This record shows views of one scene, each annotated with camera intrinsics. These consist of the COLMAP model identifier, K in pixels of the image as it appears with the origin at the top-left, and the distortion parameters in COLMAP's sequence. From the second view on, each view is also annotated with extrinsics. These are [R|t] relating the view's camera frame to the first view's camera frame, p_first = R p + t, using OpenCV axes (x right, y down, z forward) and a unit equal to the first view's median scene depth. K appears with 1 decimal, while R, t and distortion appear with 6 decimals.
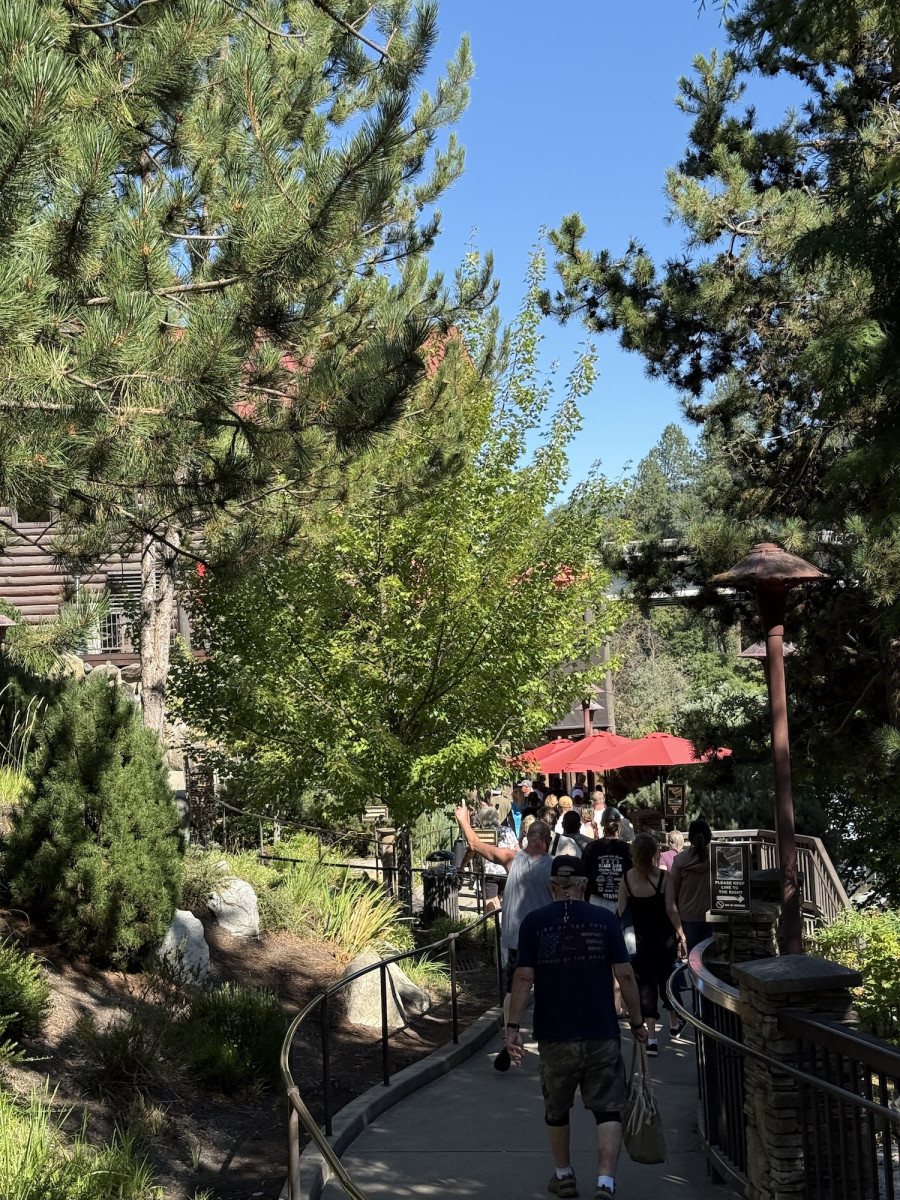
lens RADIAL K [[1678.5, 0, 450.6], [0, 1678.5, 684.1], [0, 0, 1]] dist [0.017884, 0.142151]
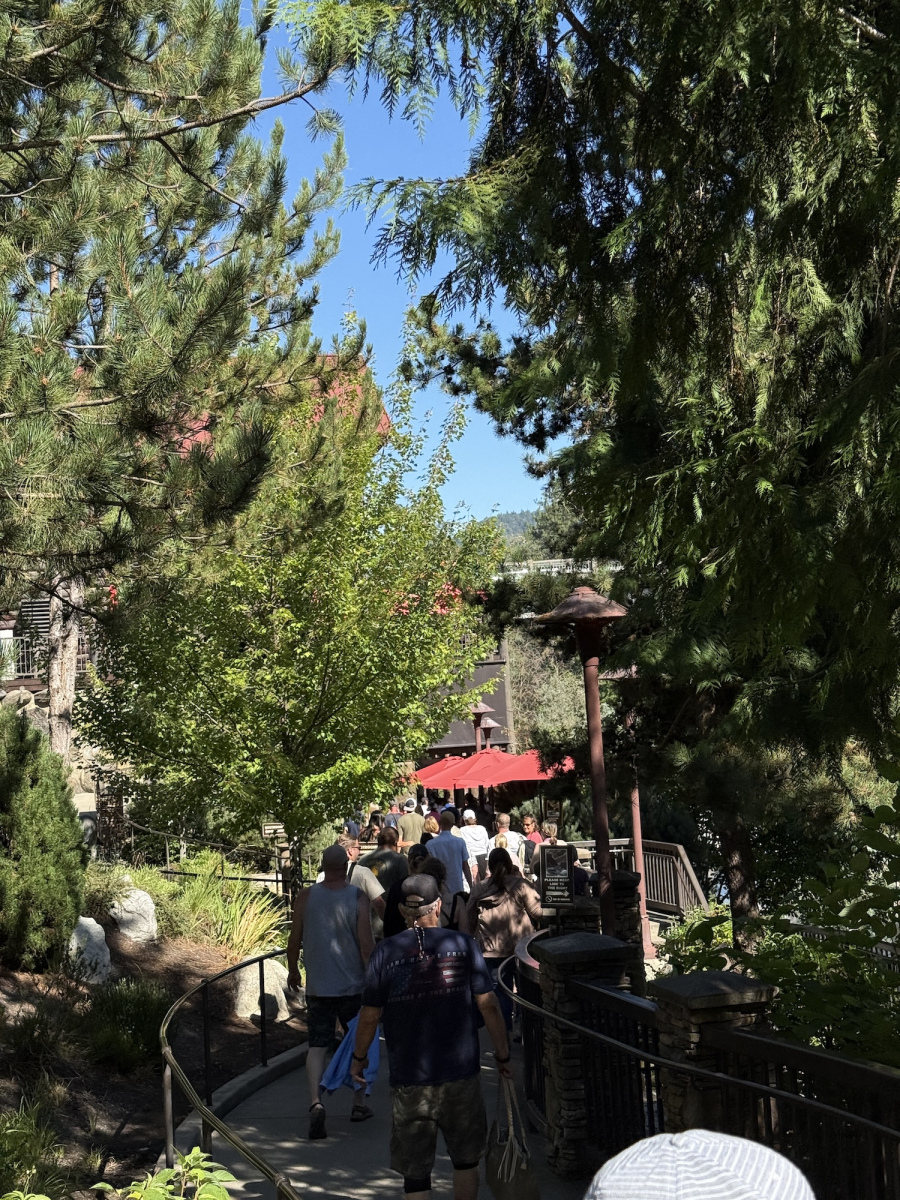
lens RADIAL K [[1680.1, 0, 412.6], [0, 1680.1, 600.2], [0, 0, 1]] dist [0.001208, 0.040644]
pose [[0.999554, -0.012664, 0.027035, 0.024915], [0.014268, 0.998096, -0.059999, -0.004137], [-0.026224, 0.060358, 0.997832, -0.109013]]
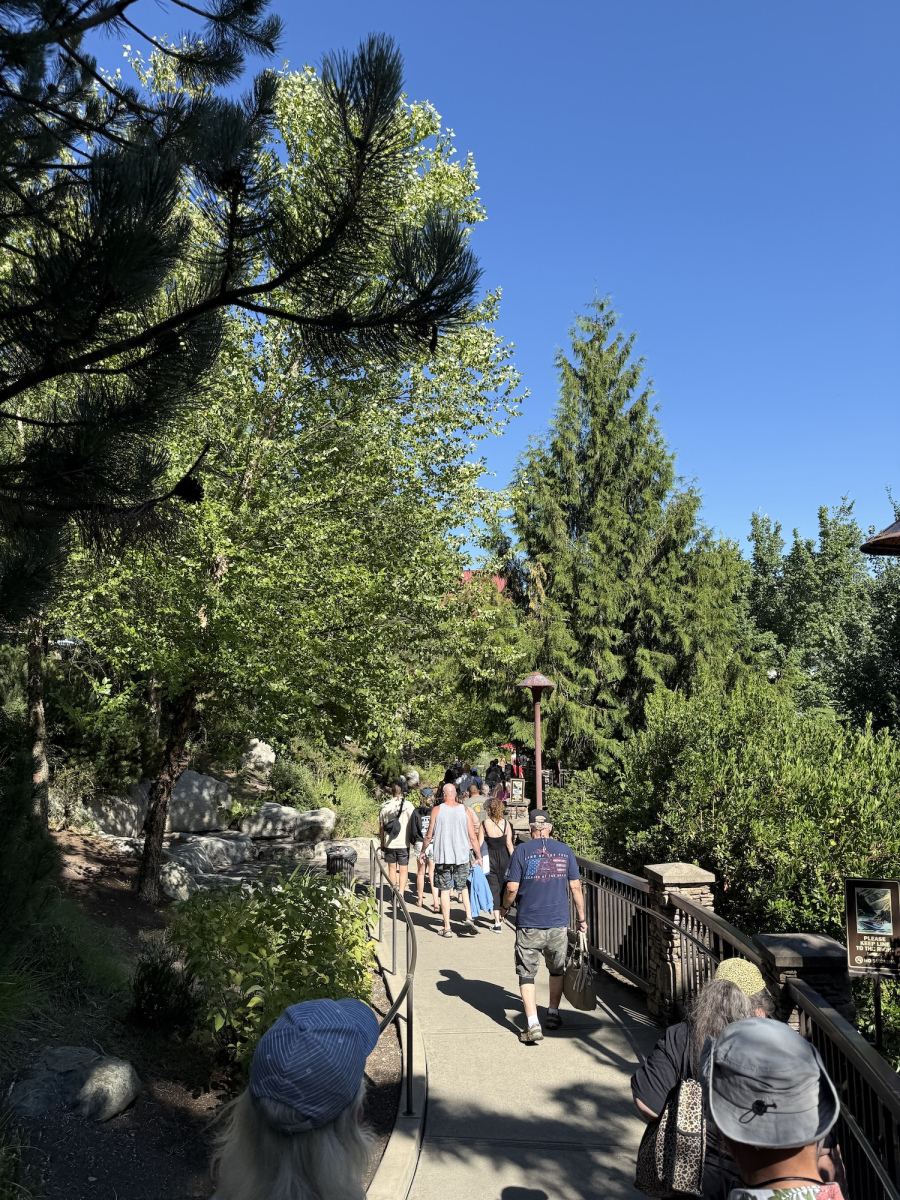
lens RADIAL K [[827.8, 0, 451.1], [0, 827.8, 580.5], [0, 0, 1]] dist [0.091863, -0.000788]
pose [[0.993591, 0.030403, -0.108874, 0.179323], [-0.045459, 0.989304, -0.138605, -0.073243], [0.103496, 0.142666, 0.984345, -1.134245]]
